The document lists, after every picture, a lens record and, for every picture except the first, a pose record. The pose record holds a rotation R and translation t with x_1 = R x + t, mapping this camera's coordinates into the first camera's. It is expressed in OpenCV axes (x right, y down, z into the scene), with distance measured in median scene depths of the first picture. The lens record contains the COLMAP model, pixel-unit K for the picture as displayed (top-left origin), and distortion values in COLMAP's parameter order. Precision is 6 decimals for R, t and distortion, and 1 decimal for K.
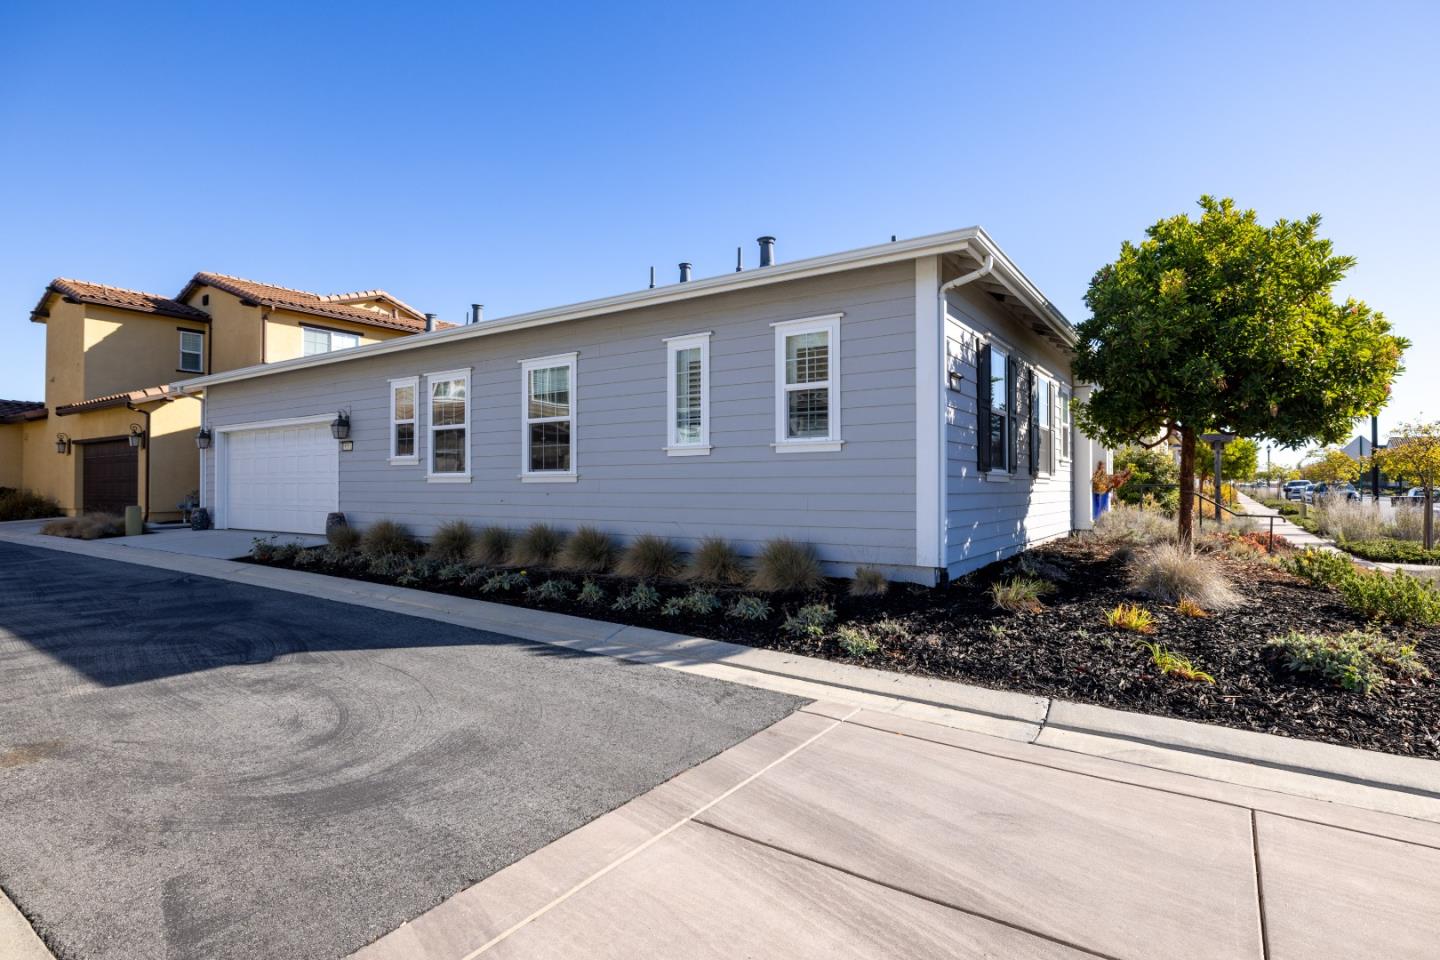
lens RADIAL K [[710.3, 0, 720.0], [0, 710.3, 480.0], [0, 0, 1]] dist [-0.000763, 0.000482]
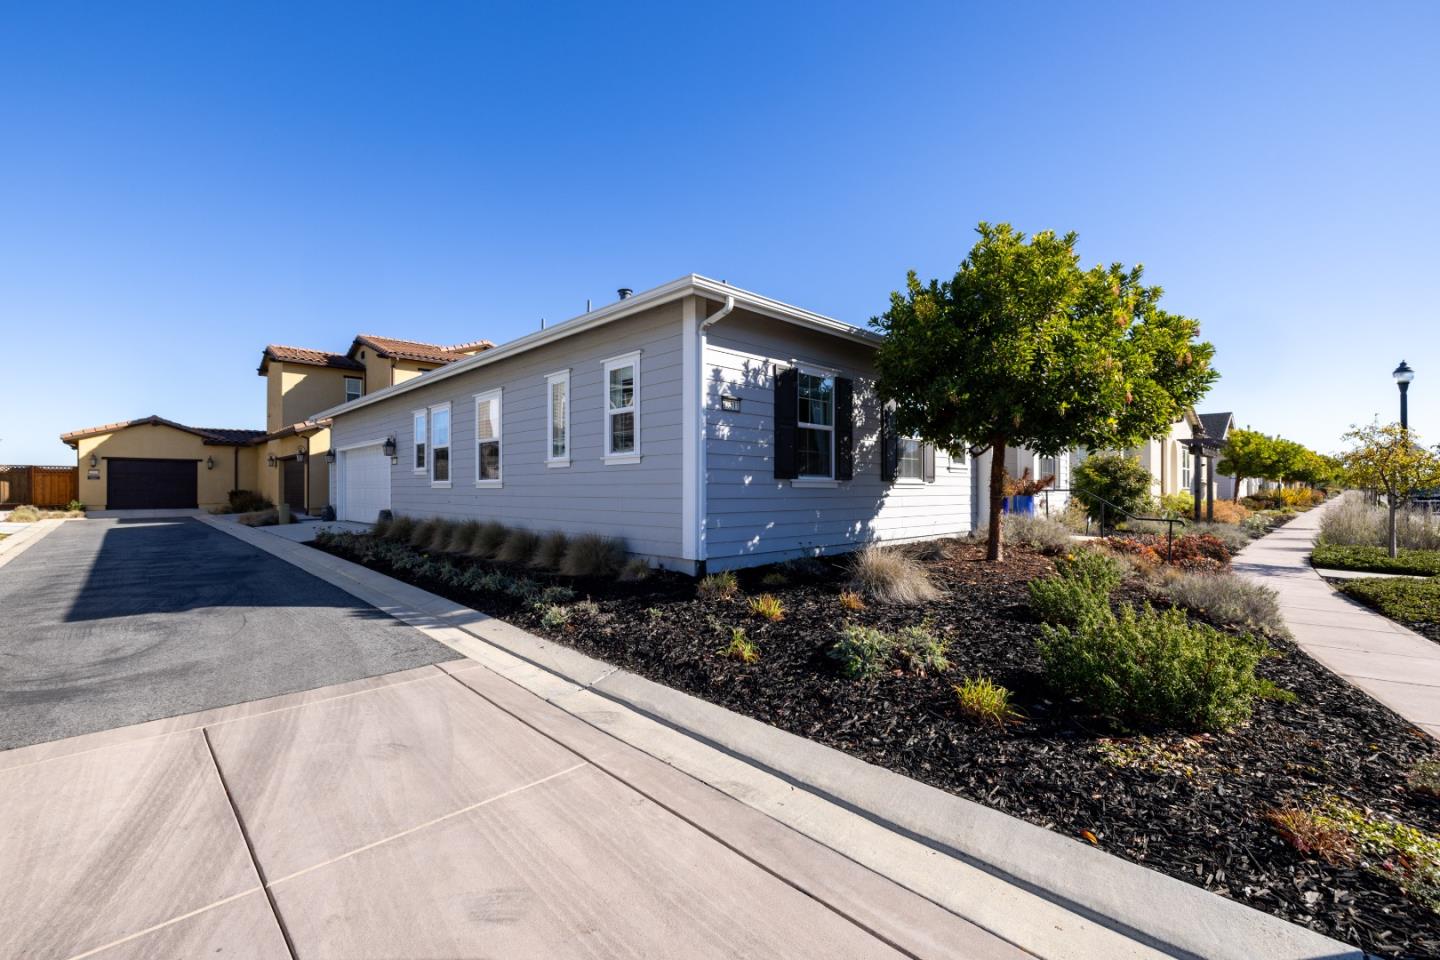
lens RADIAL K [[593.4, 0, 666.8], [0, 593.4, 484.8], [0, 0, 1]] dist [0.006641, 0.000131]
pose [[0.974239, -0.001204, -0.225513, 0.384260], [0.001600, 0.999997, 0.001575, -0.004323], [0.225511, -0.001895, 0.974239, 0.013244]]
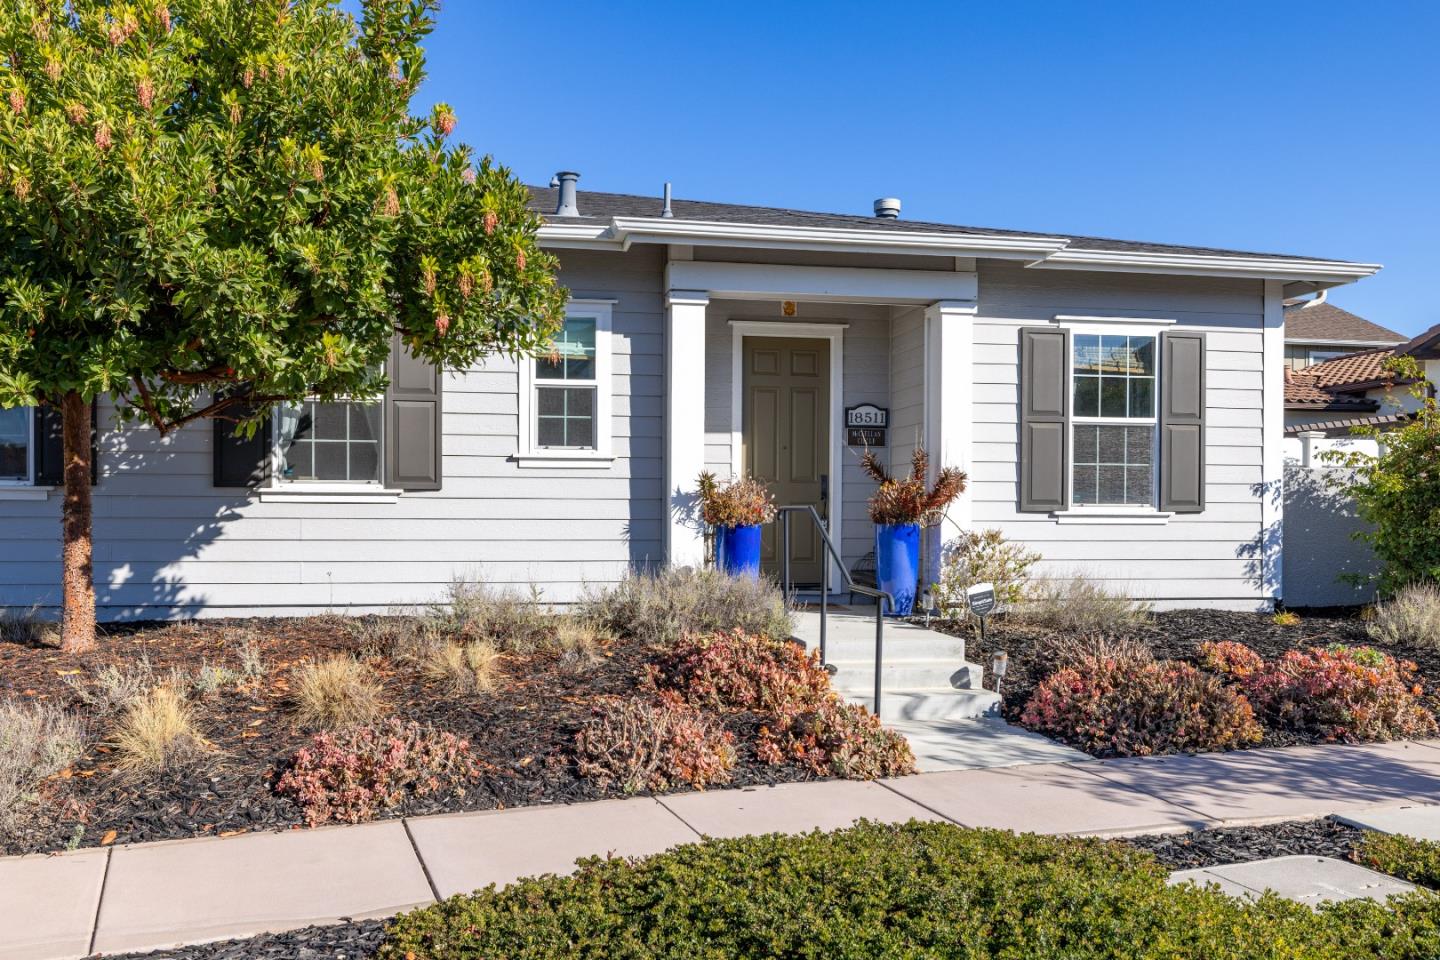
lens RADIAL K [[1066.0, 0, 682.0], [0, 1066.0, 531.9], [0, 0, 1]] dist [-0.001103, 0.003020]
pose [[0.691835, 0.014969, -0.721901, 1.554246], [0.001817, 0.999746, 0.022472, 0.010951], [0.722054, -0.016858, 0.691632, 0.815937]]
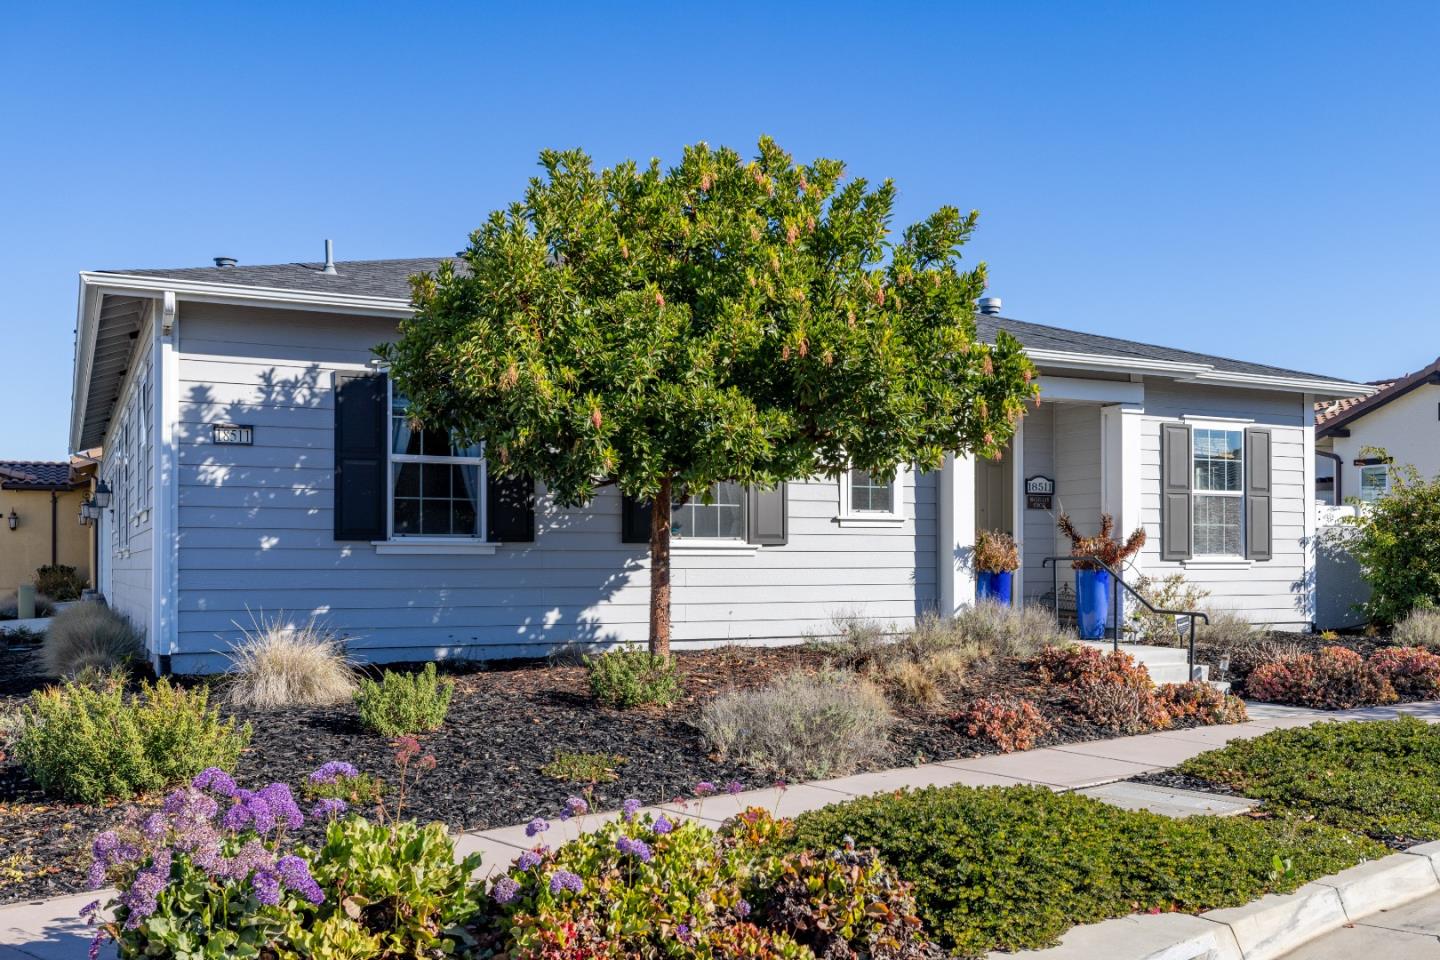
lens RADIAL K [[1332.4, 0, 749.0], [0, 1332.4, 564.1], [0, 0, 1]] dist [0.001743, 0.006805]
pose [[0.881348, -0.001792, -0.472464, 1.366225], [0.005710, 0.999960, 0.006859, 0.004962], [0.472433, -0.008743, 0.881323, -0.071322]]
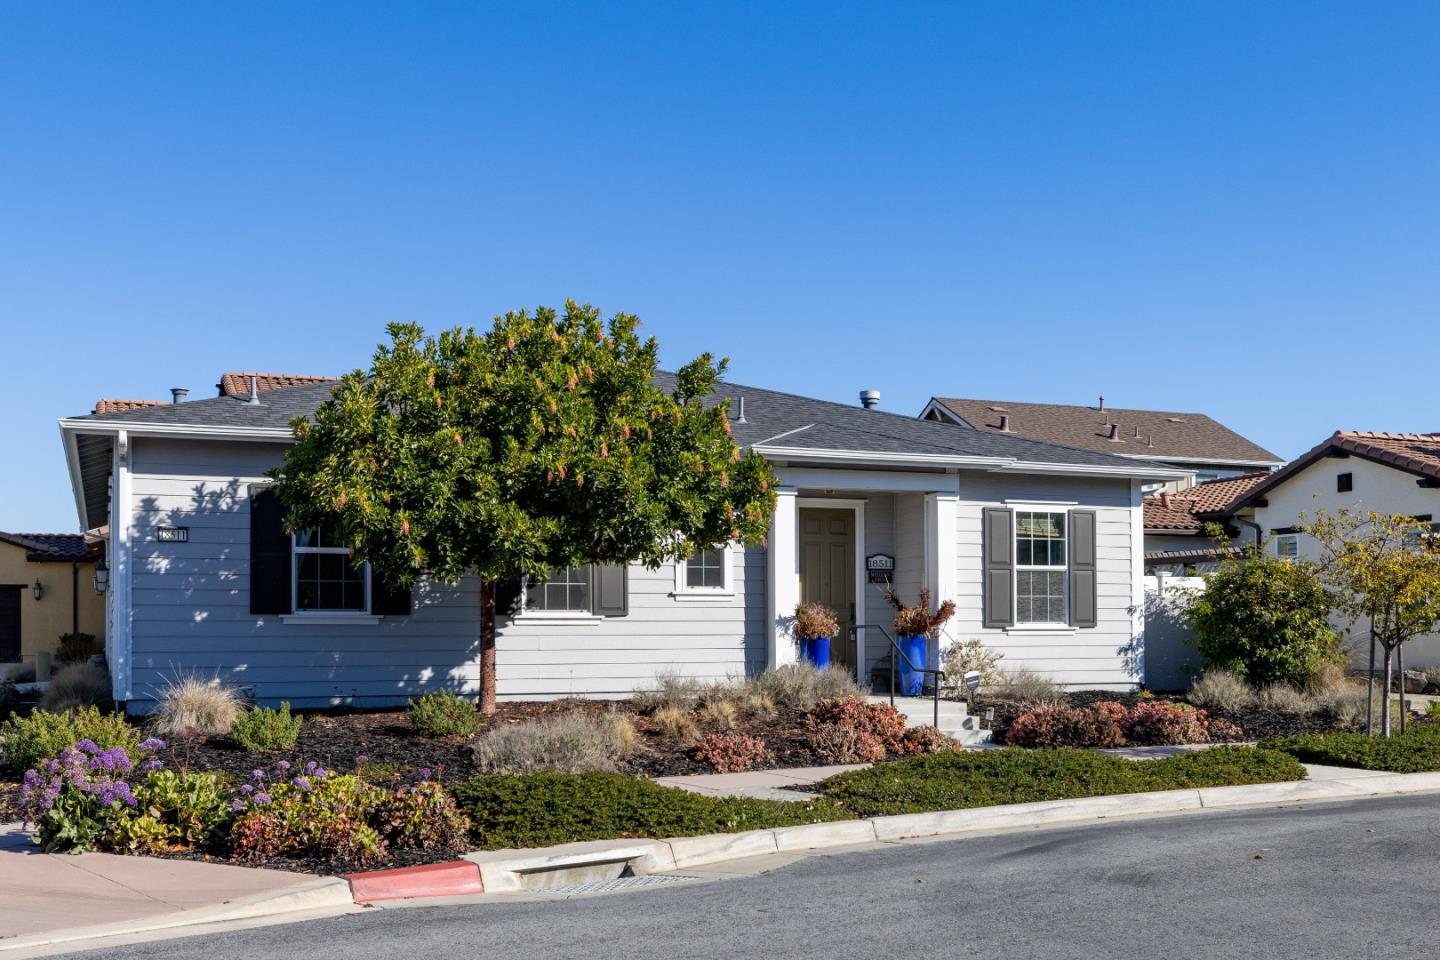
lens RADIAL K [[1551.5, 0, 726.4], [0, 1551.5, 626.1], [0, 0, 1]] dist [0.012695, -0.009108]
pose [[0.831595, -0.004980, -0.555361, 2.022926], [0.008098, 0.999962, 0.003160, 0.002083], [0.555324, -0.007125, 0.831604, -0.436768]]
